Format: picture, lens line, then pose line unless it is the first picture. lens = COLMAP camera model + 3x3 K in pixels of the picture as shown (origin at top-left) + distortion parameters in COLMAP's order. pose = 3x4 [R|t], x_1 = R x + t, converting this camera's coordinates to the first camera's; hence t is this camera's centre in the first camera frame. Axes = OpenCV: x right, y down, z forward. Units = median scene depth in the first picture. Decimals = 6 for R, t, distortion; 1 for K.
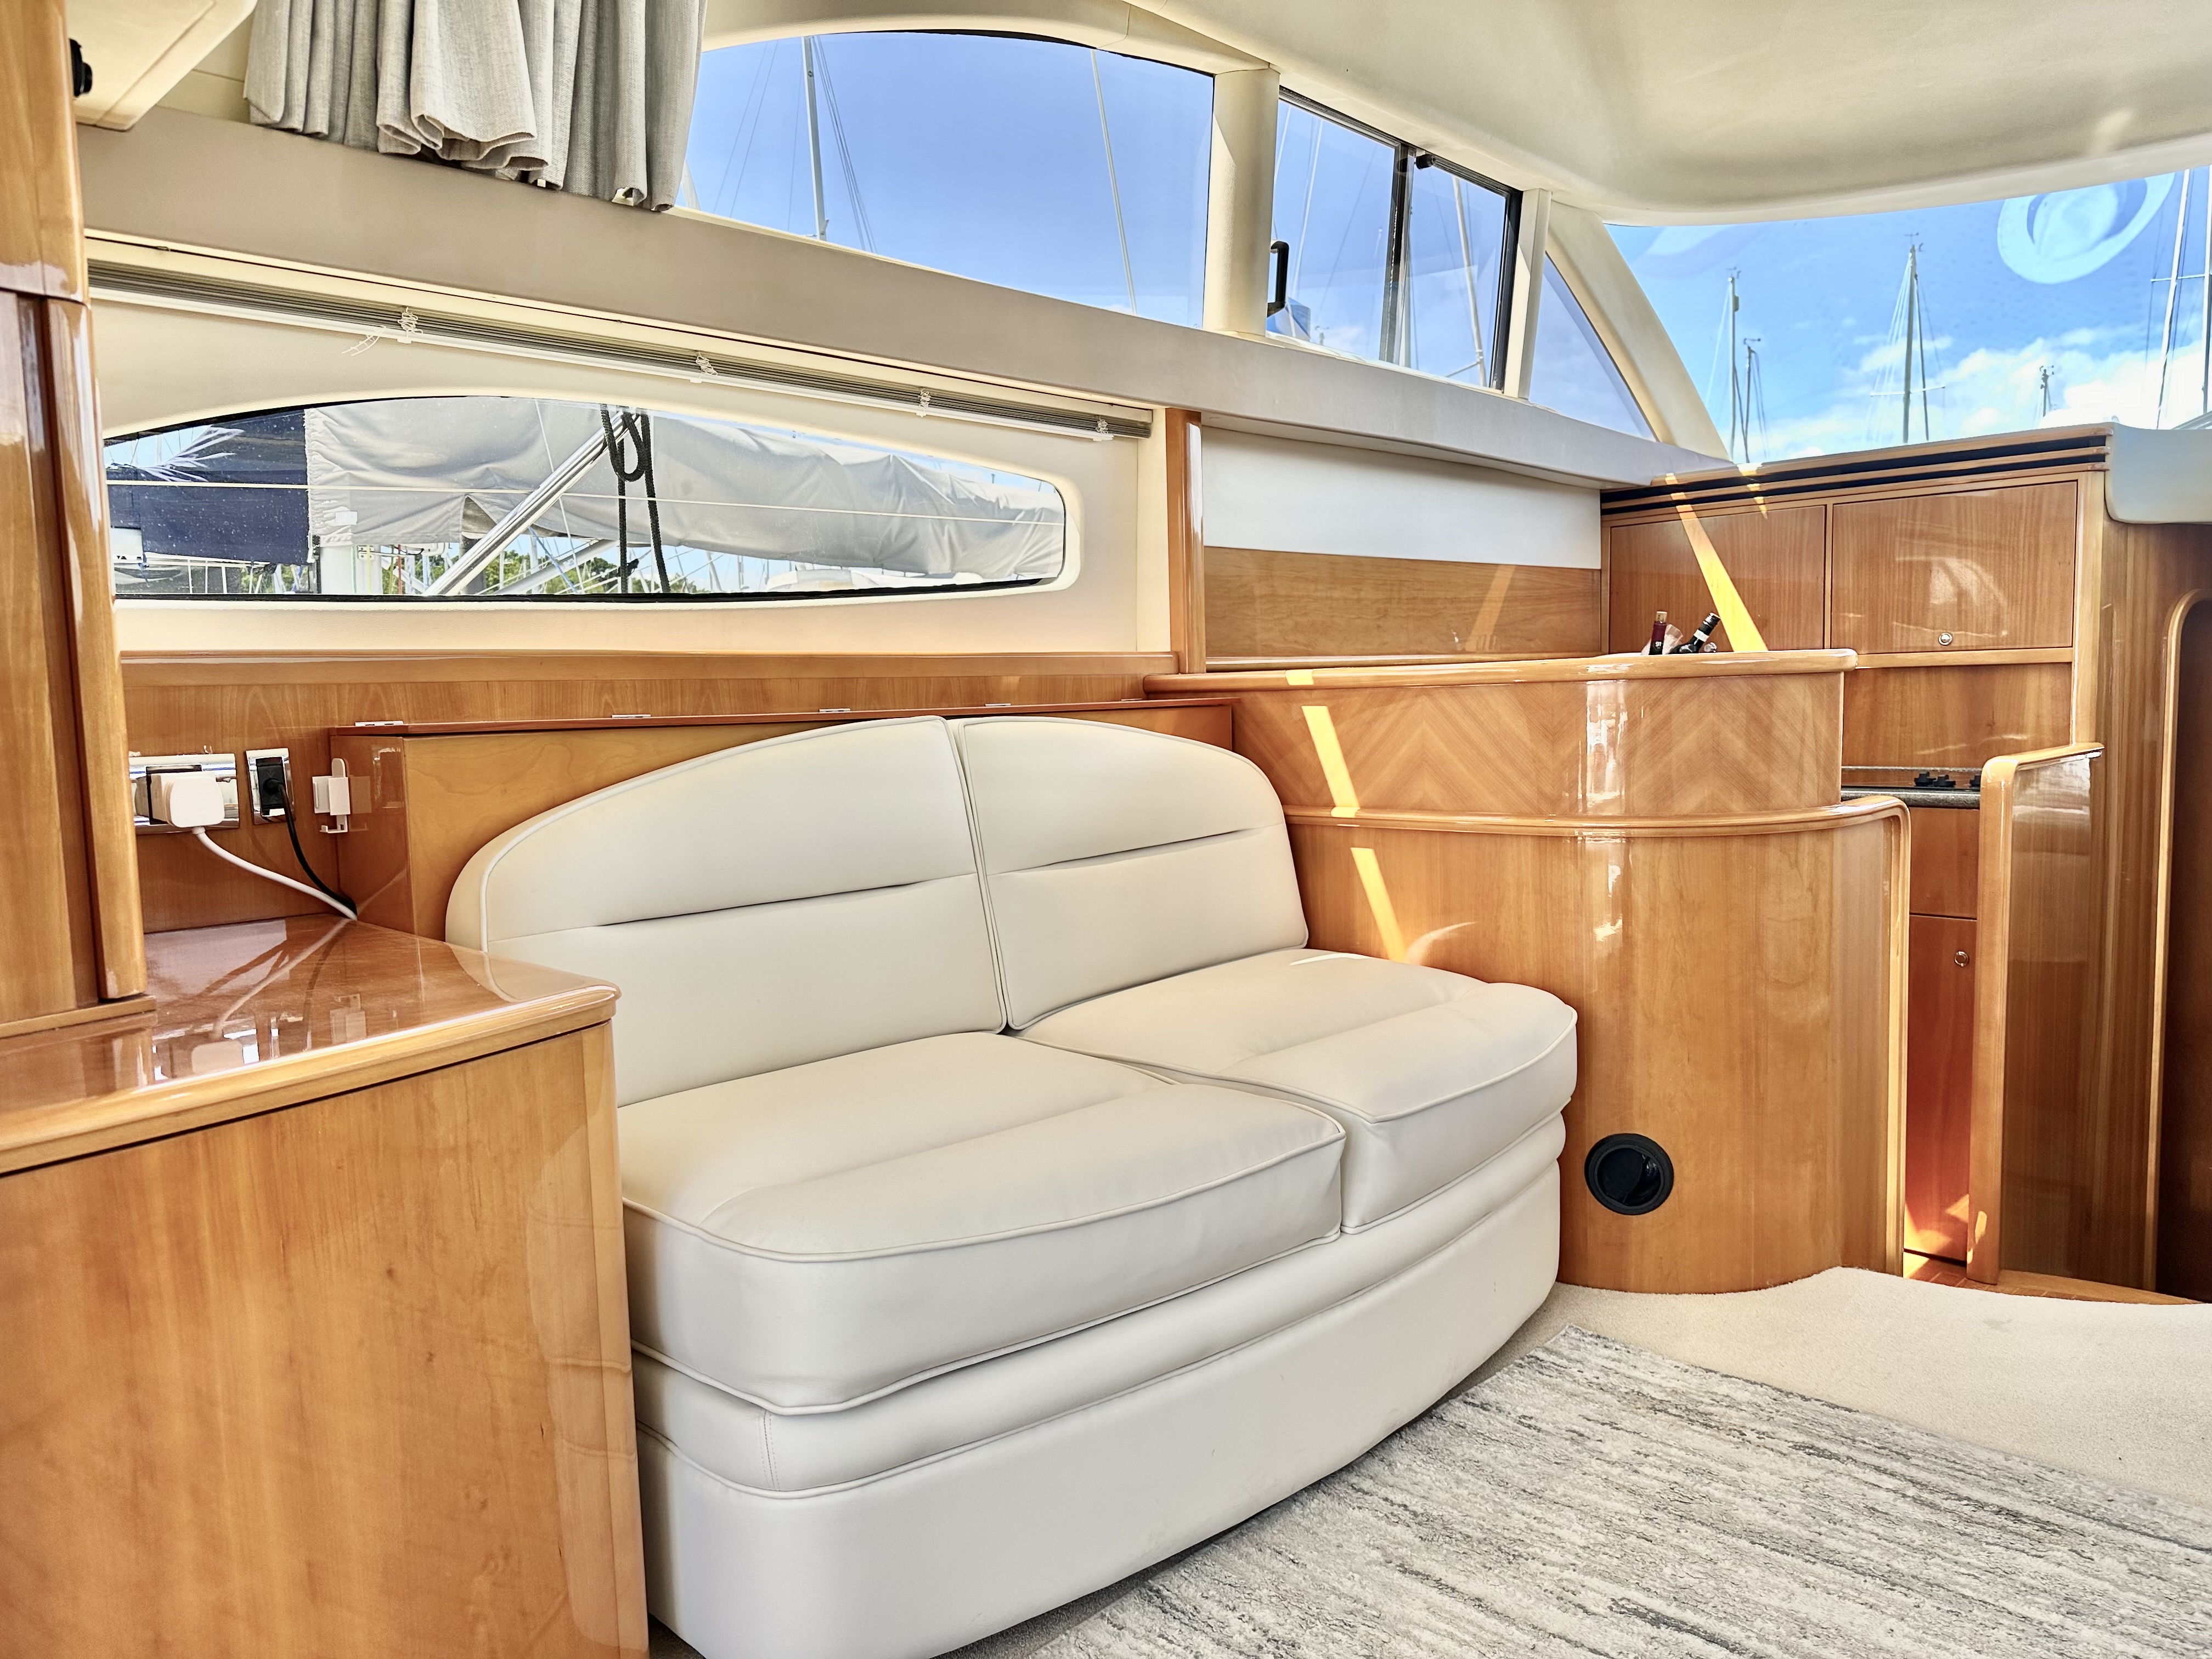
lens RADIAL K [[1582.6, 0, 1165.5], [0, 1582.6, 822.8], [0, 0, 1]] dist [0.080708, -0.070924]
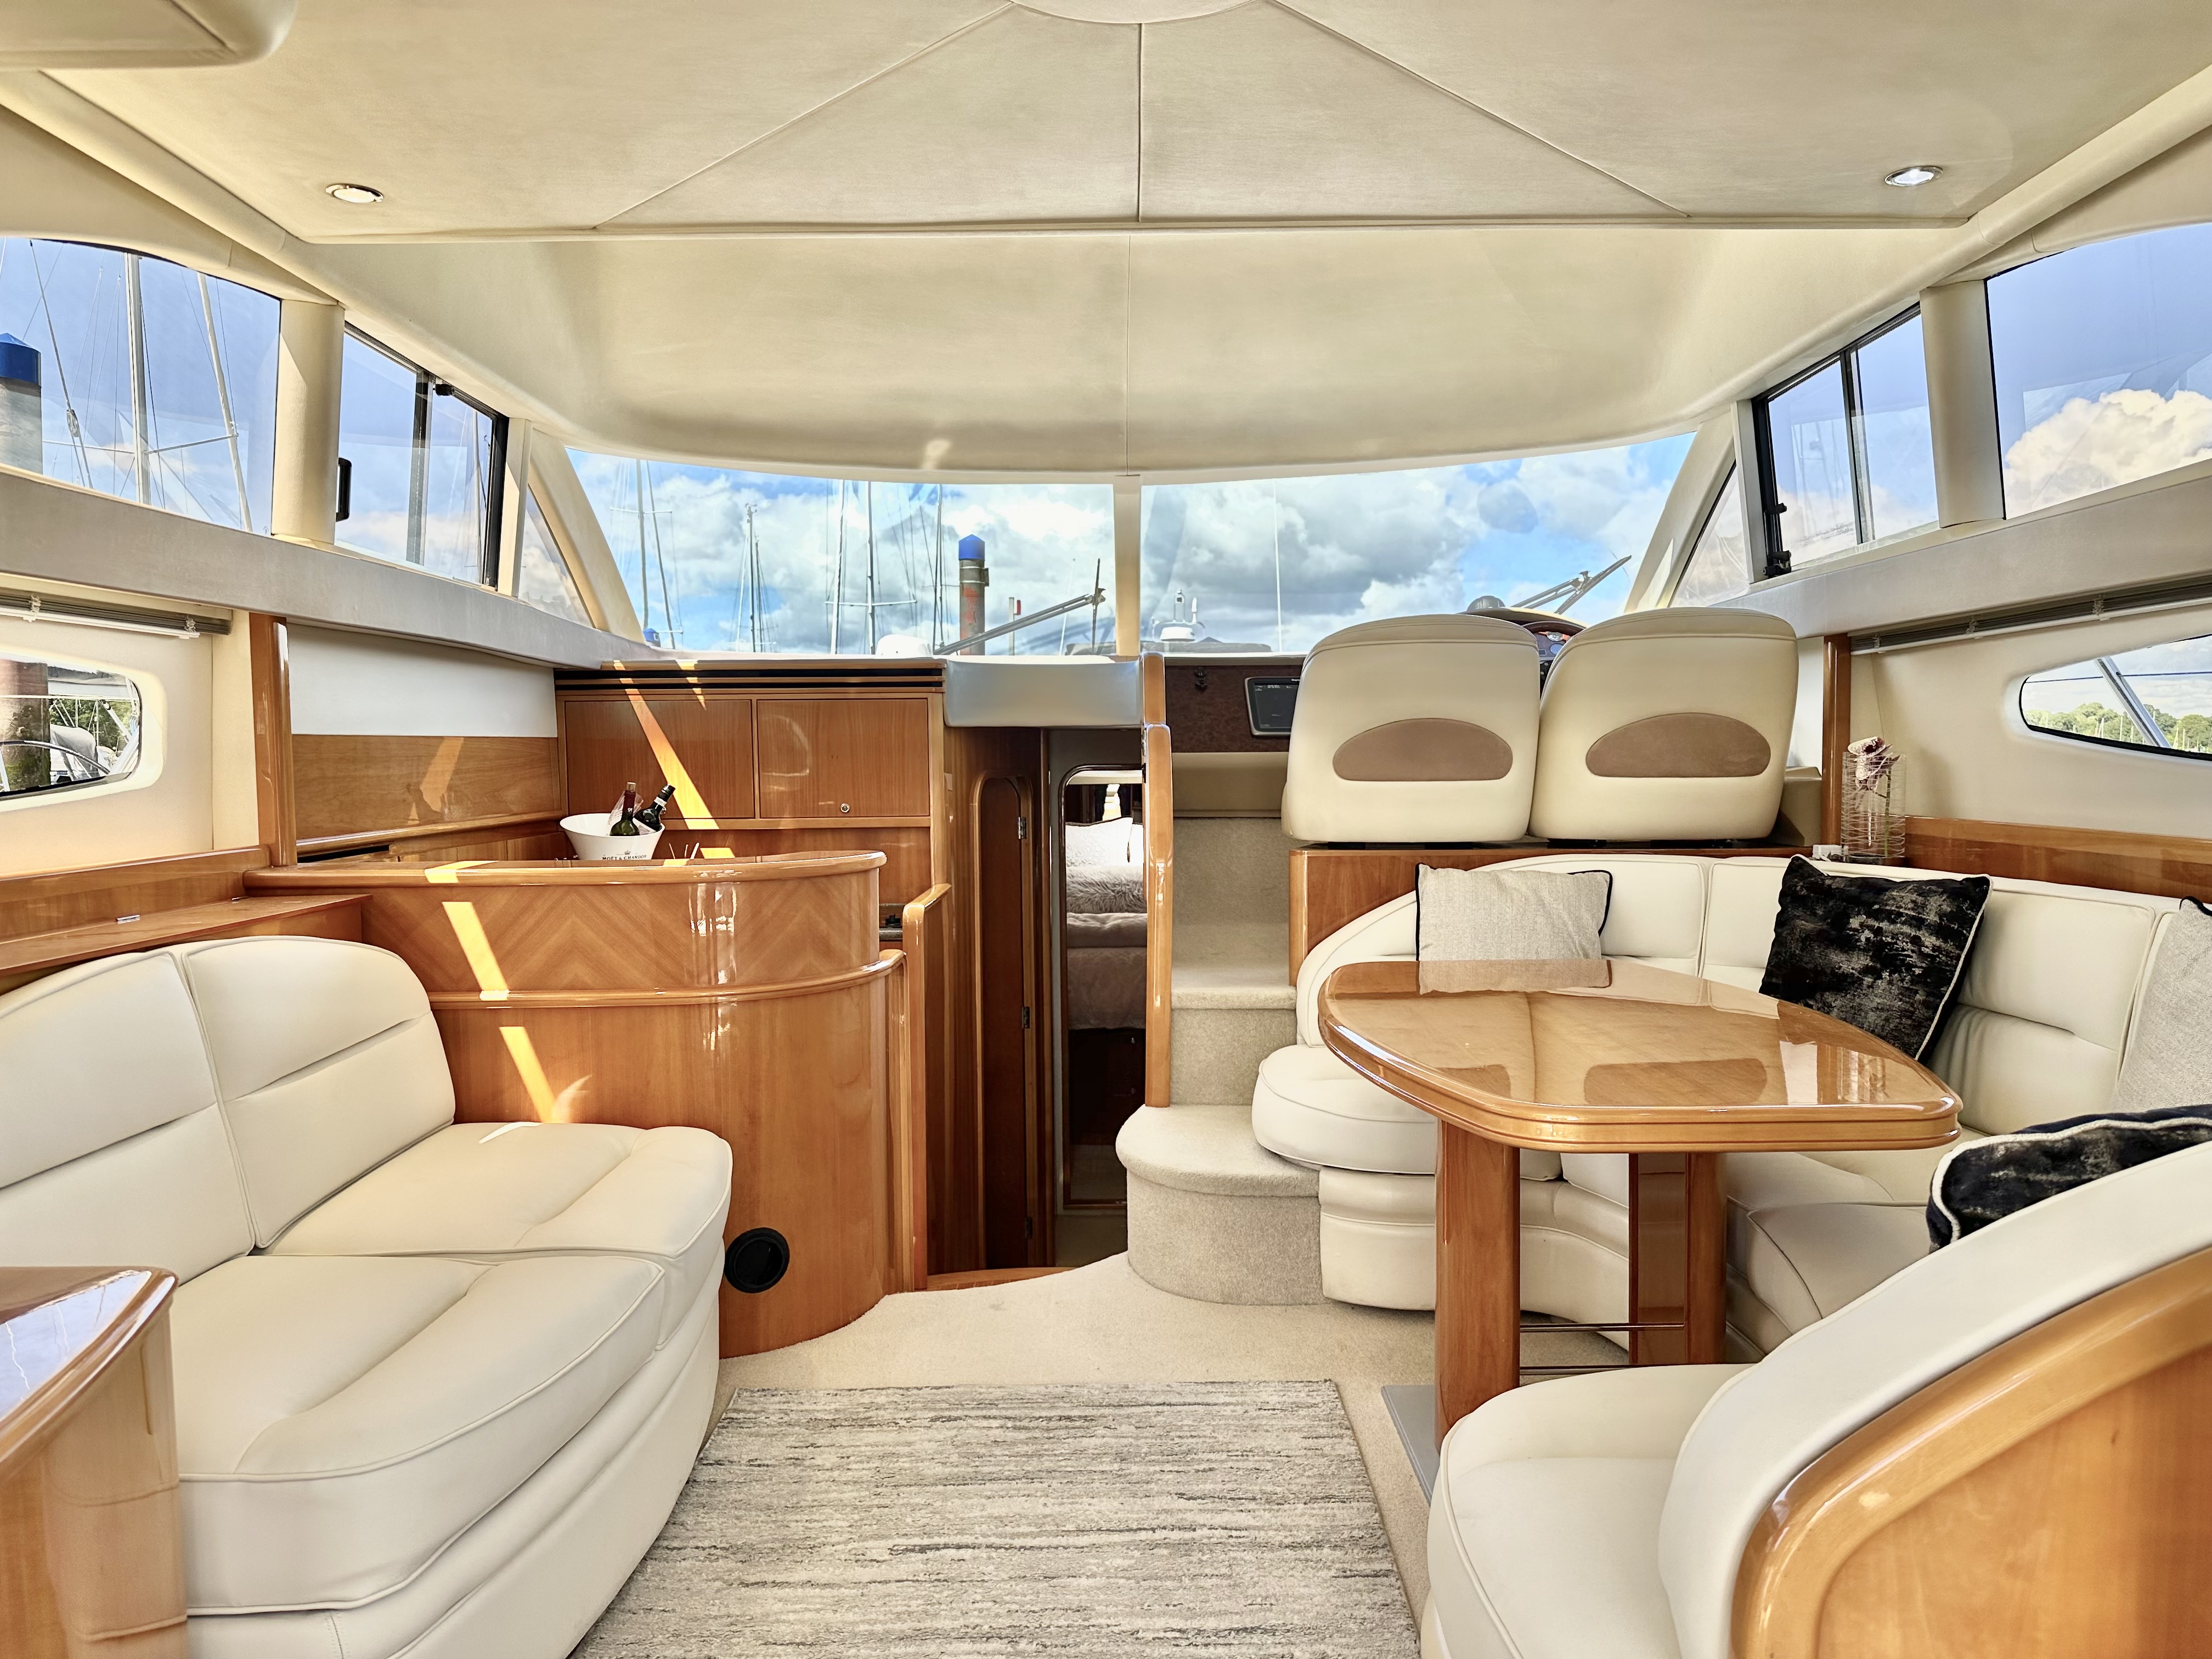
lens RADIAL K [[1554.9, 0, 1138.0], [0, 1554.9, 835.6], [0, 0, 1]] dist [-0.000268, -0.004883]
pose [[0.722733, -0.021168, 0.690803, -0.338916], [0.052930, 0.998291, -0.024786, -0.073094], [-0.689098, 0.054478, 0.722618, -0.130082]]
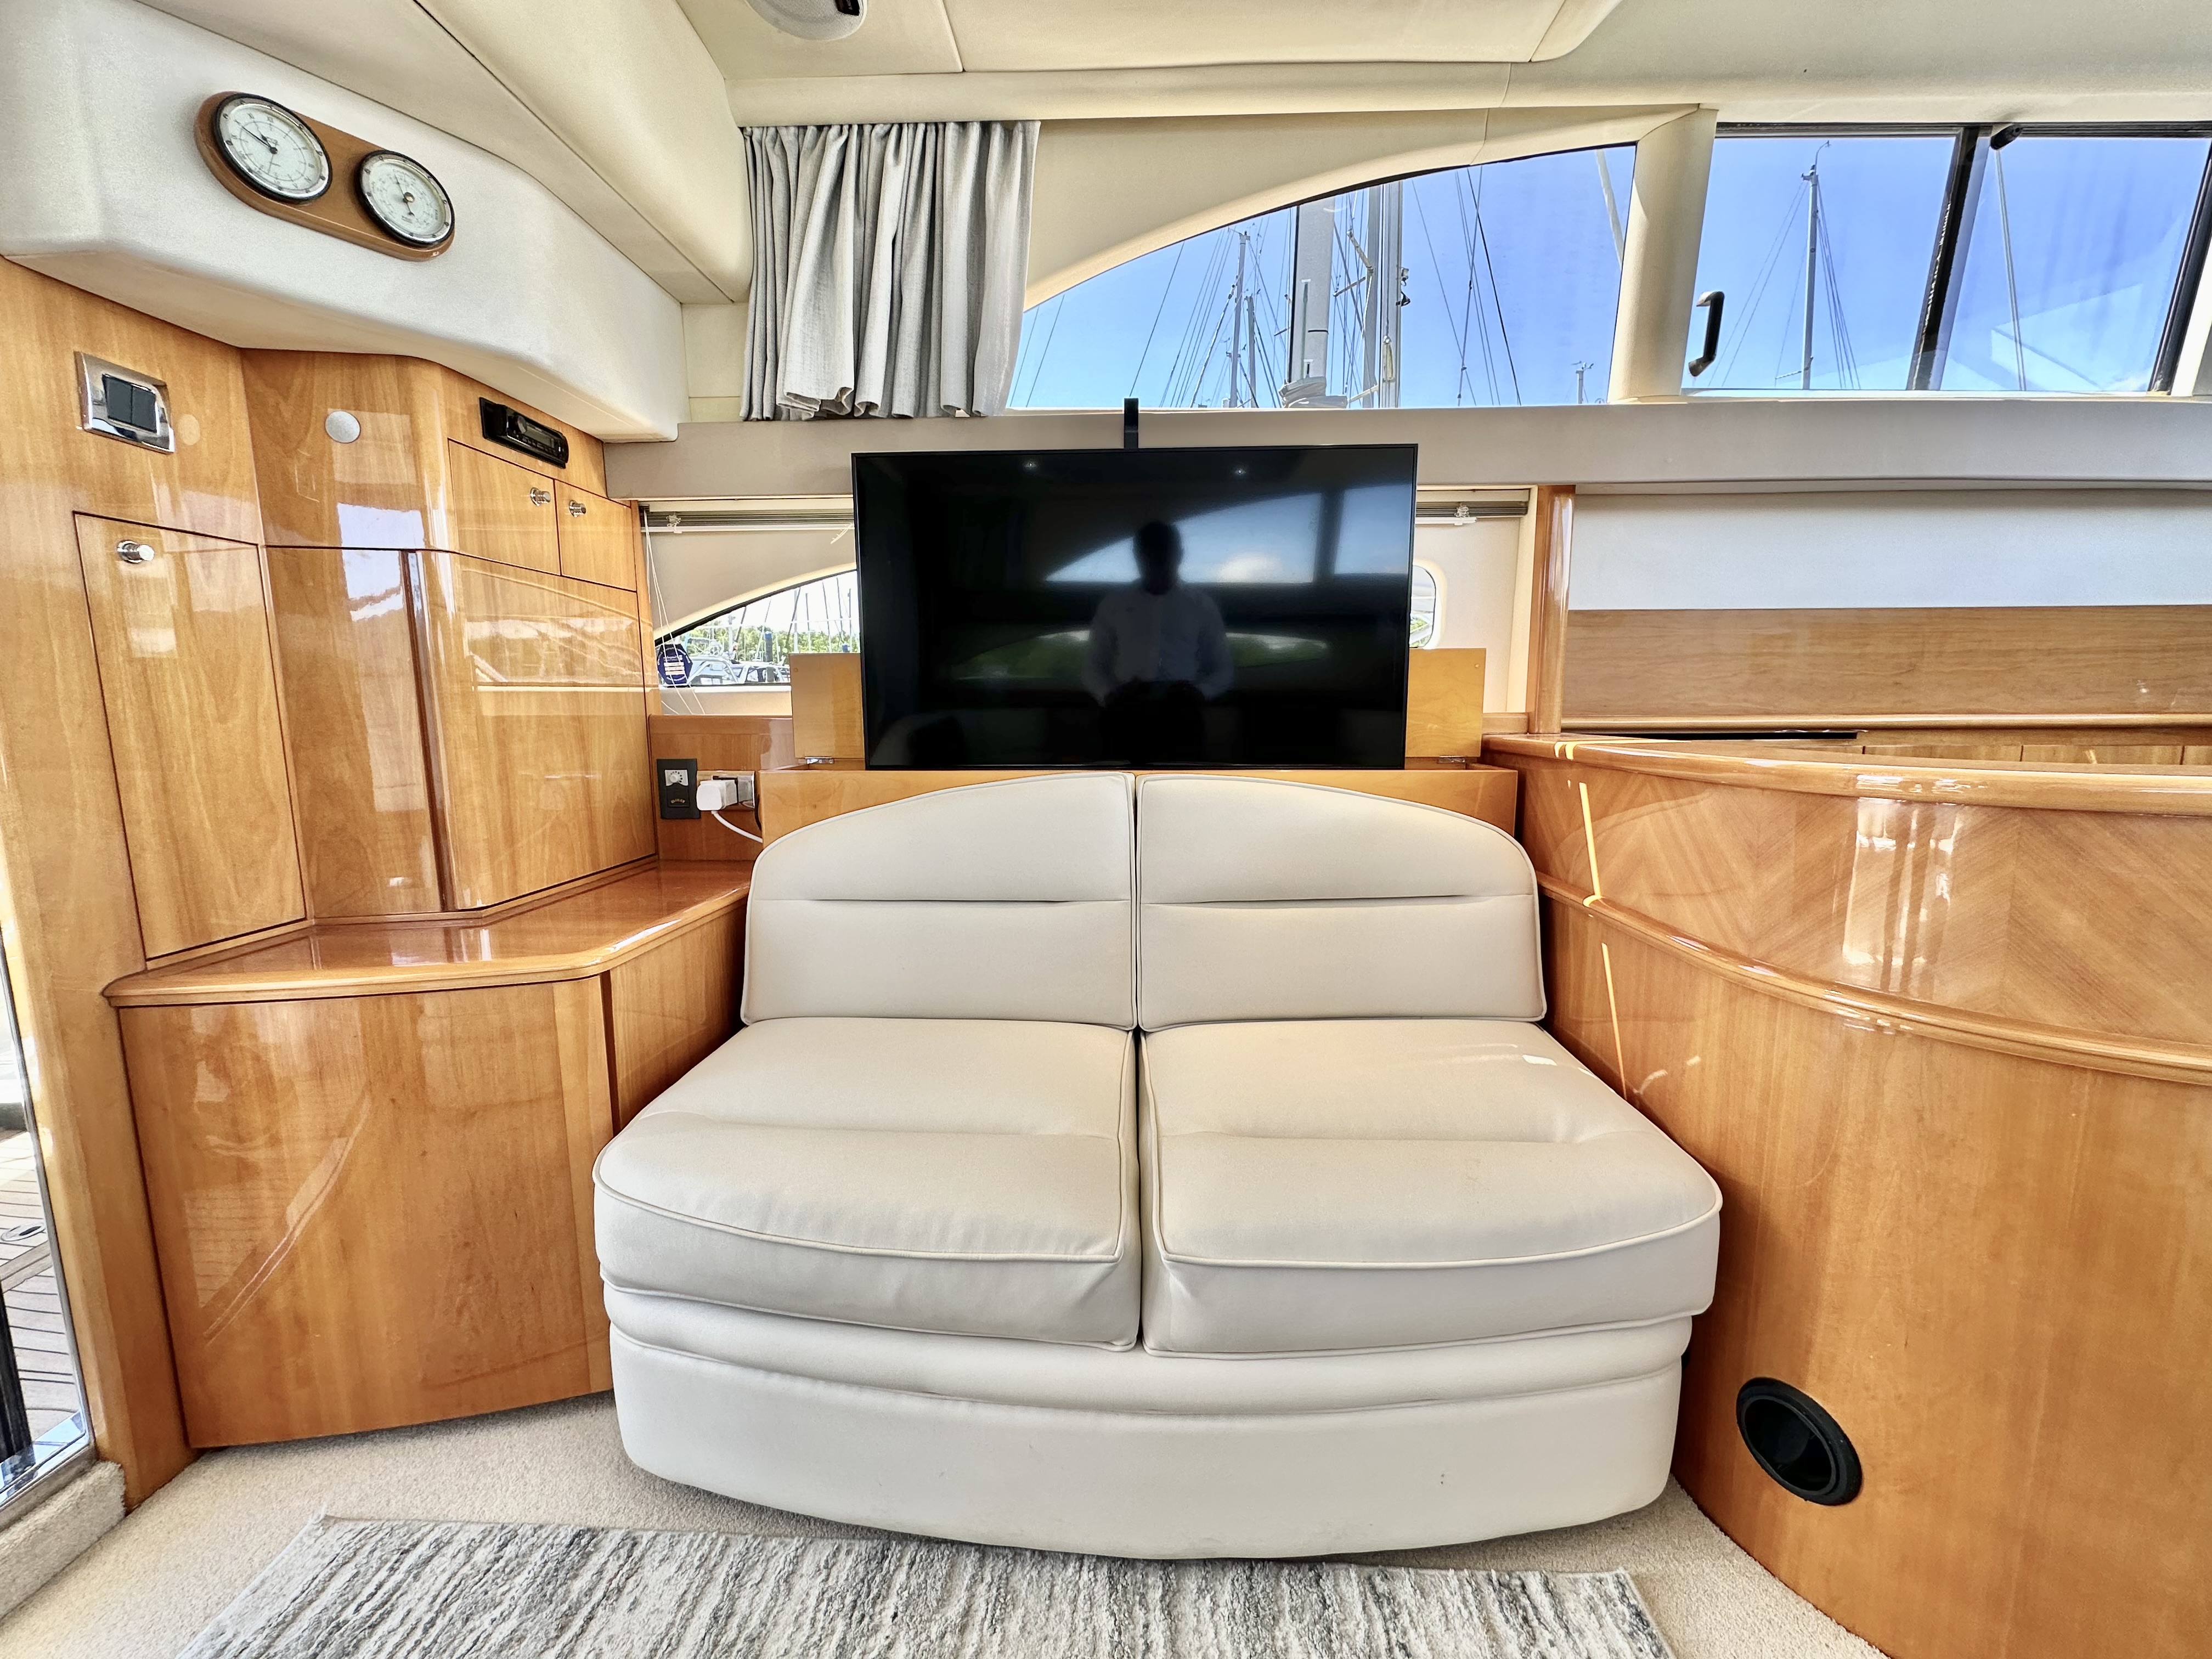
lens RADIAL K [[911.6, 0, 1104.7], [0, 911.6, 816.4], [0, 0, 1]] dist [-0.000420, 0.000006]
pose [[0.653645, 0.119811, -0.747257, 0.356684], [-0.079495, 0.992796, 0.089643, -0.086877], [0.752615, 0.000808, 0.658461, 0.458148]]
